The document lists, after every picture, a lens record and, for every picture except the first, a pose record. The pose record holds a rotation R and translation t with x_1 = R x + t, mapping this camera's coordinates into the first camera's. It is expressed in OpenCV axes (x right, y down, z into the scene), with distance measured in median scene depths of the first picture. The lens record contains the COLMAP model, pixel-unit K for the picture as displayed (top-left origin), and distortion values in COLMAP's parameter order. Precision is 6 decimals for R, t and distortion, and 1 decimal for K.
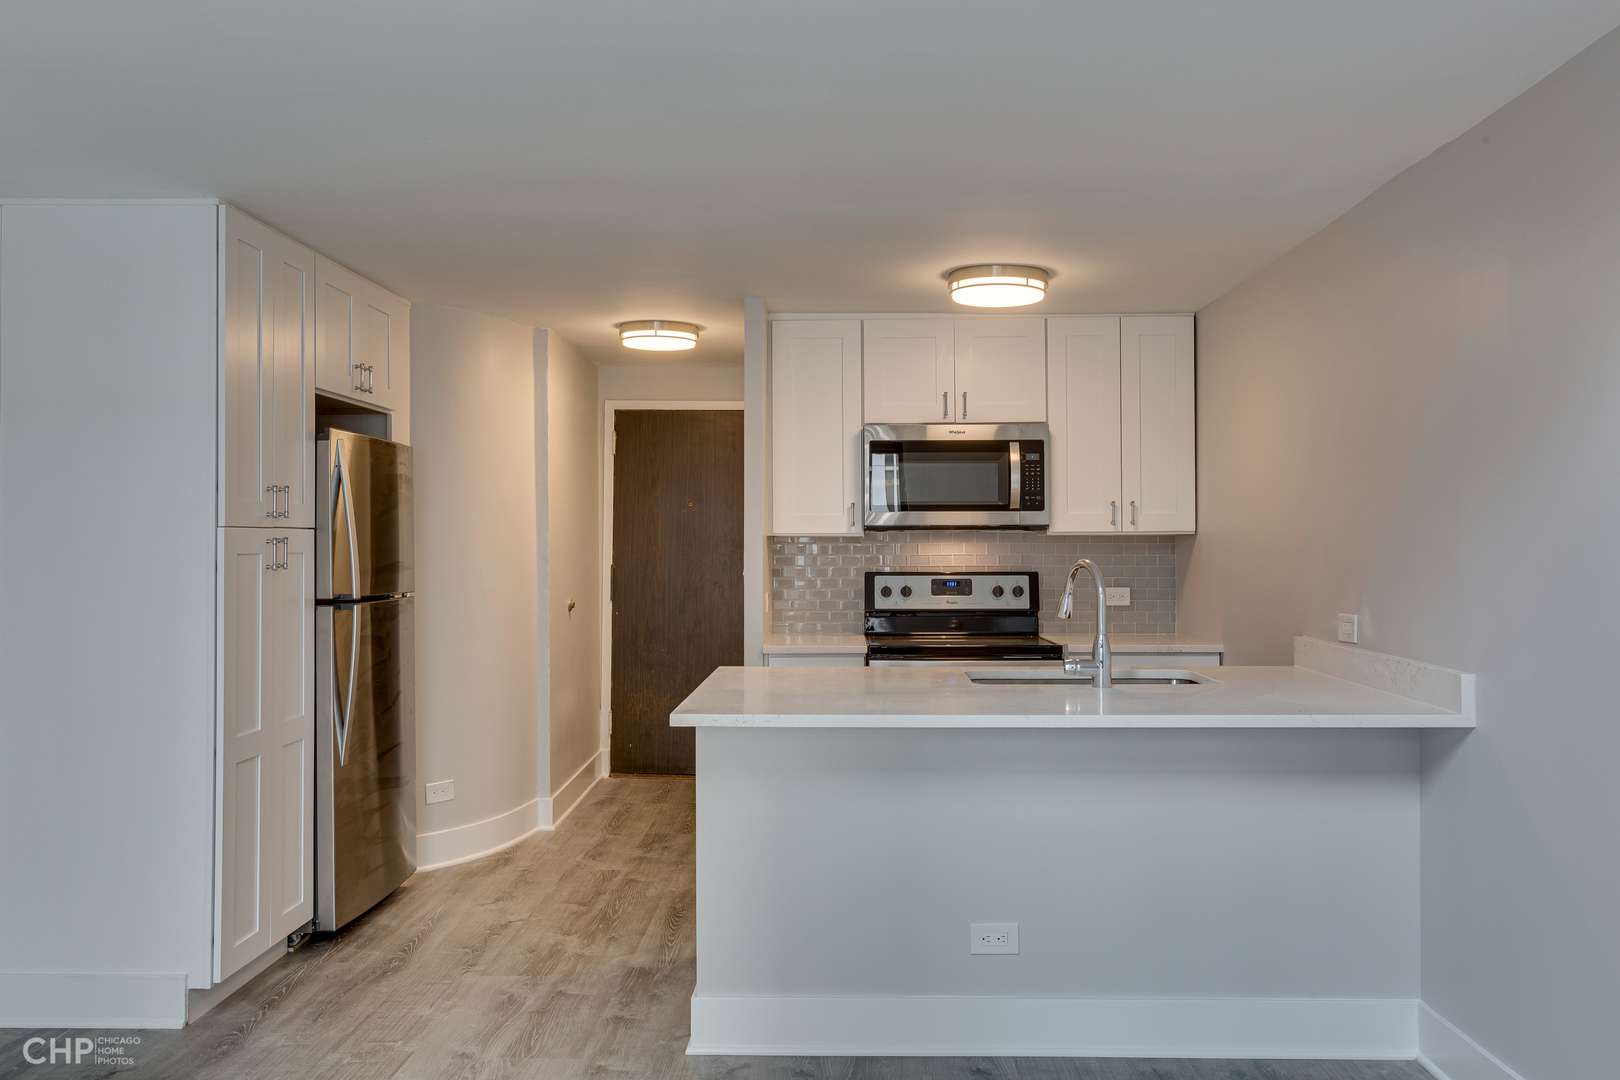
lens RADIAL K [[1261.1, 0, 803.5], [0, 1261.1, 535.8], [0, 0, 1]] dist [0.007235, -0.004186]
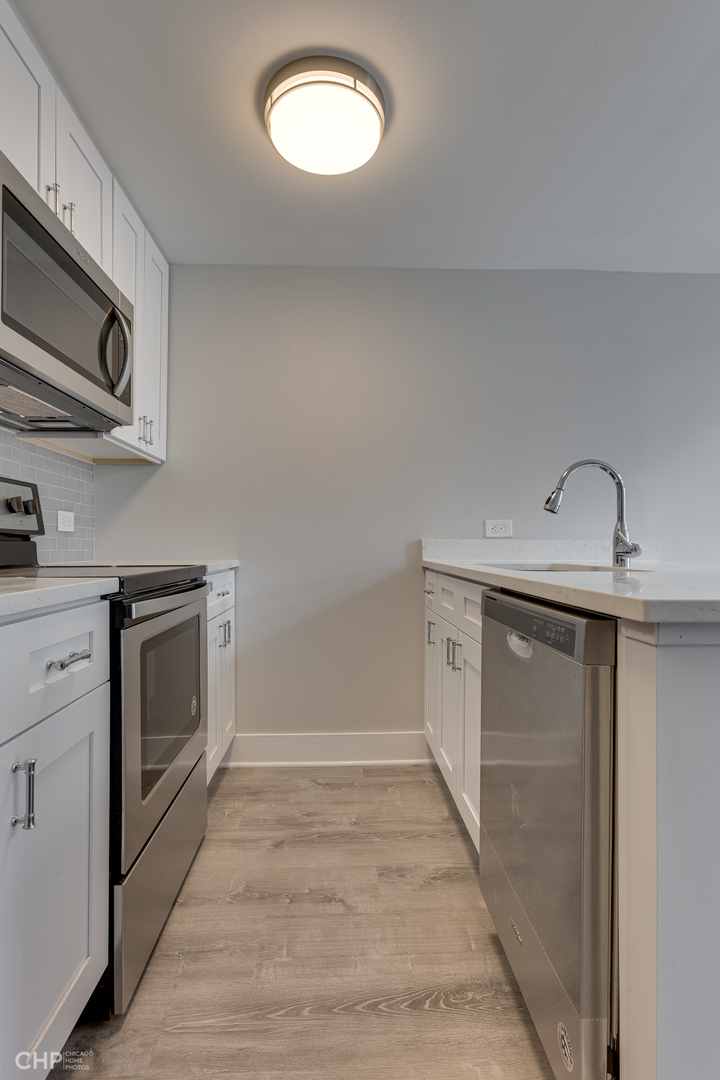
lens RADIAL K [[555.3, 0, 370.9], [0, 555.3, 536.2], [0, 0, 1]] dist [-0.001063, -0.000466]
pose [[-0.107848, 0.024233, 0.993872, -0.173843], [-0.006480, 0.999665, -0.025077, 0.068154], [-0.994146, -0.009145, -0.107655, 0.834215]]
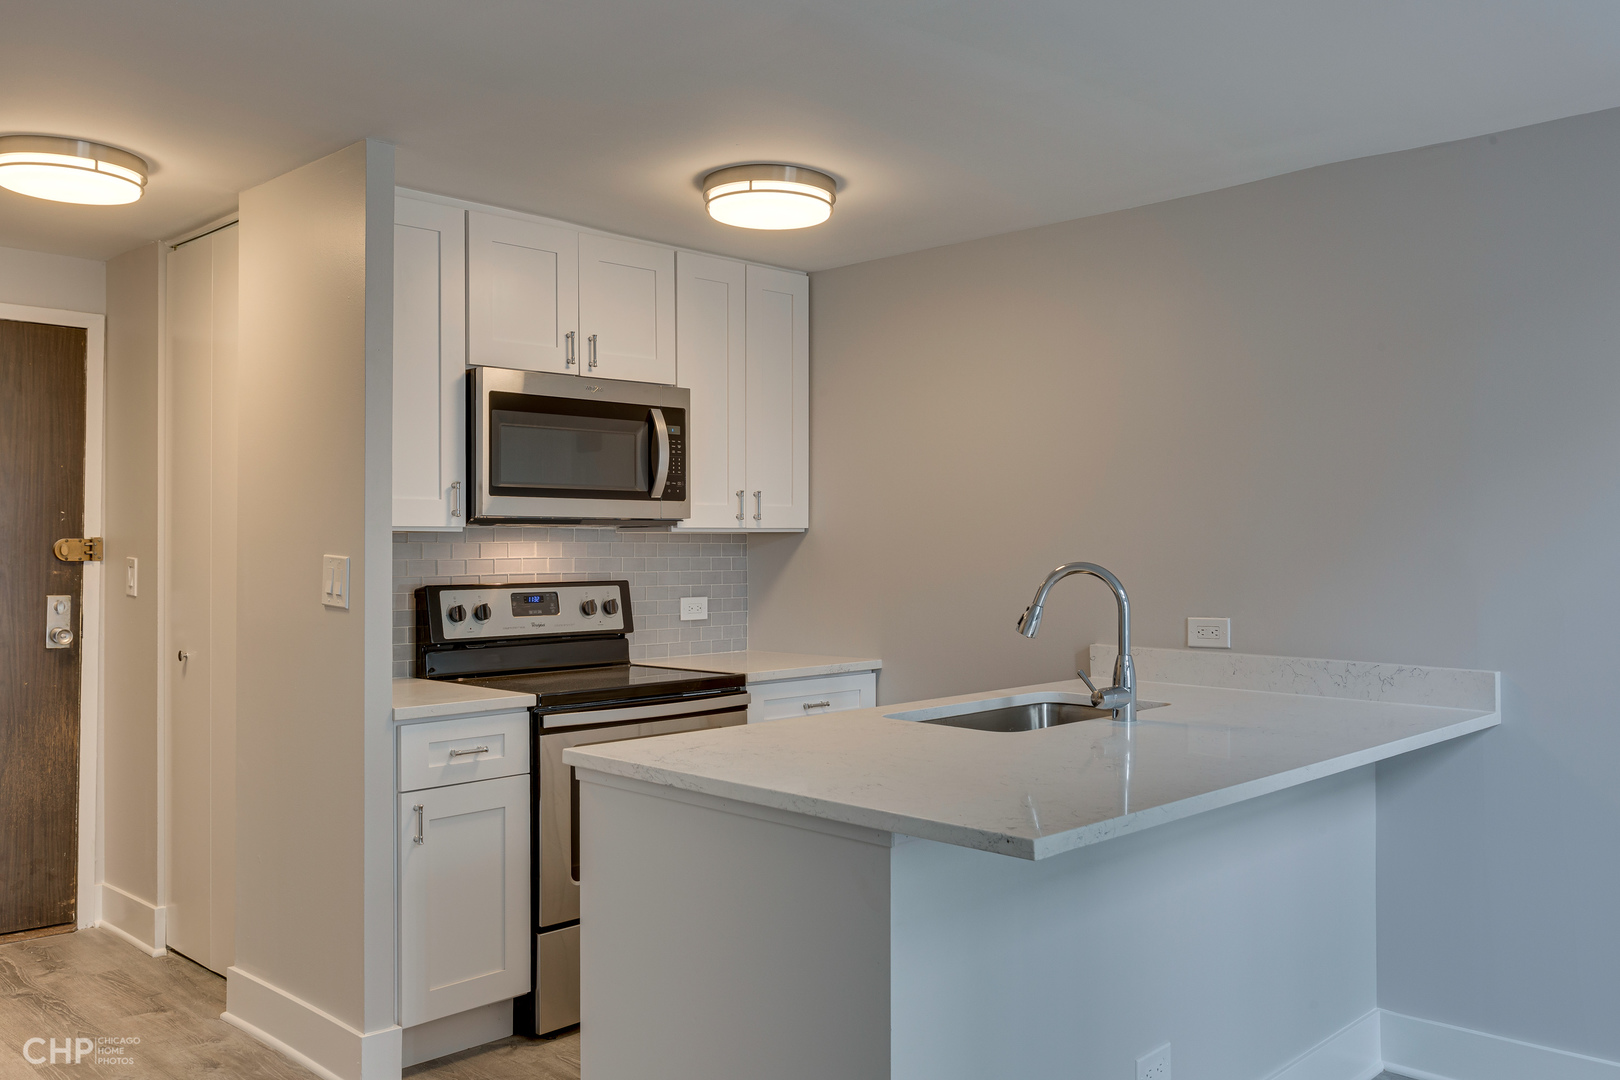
lens RADIAL K [[1444.8, 0, 819.1], [0, 1444.8, 537.0], [0, 0, 1]] dist [0.112218, 0.022005]
pose [[0.654564, 0.003054, 0.756001, -0.400796], [-0.005864, 0.999982, 0.001038, 0.000910], [-0.755984, -0.005112, 0.654570, 0.340218]]
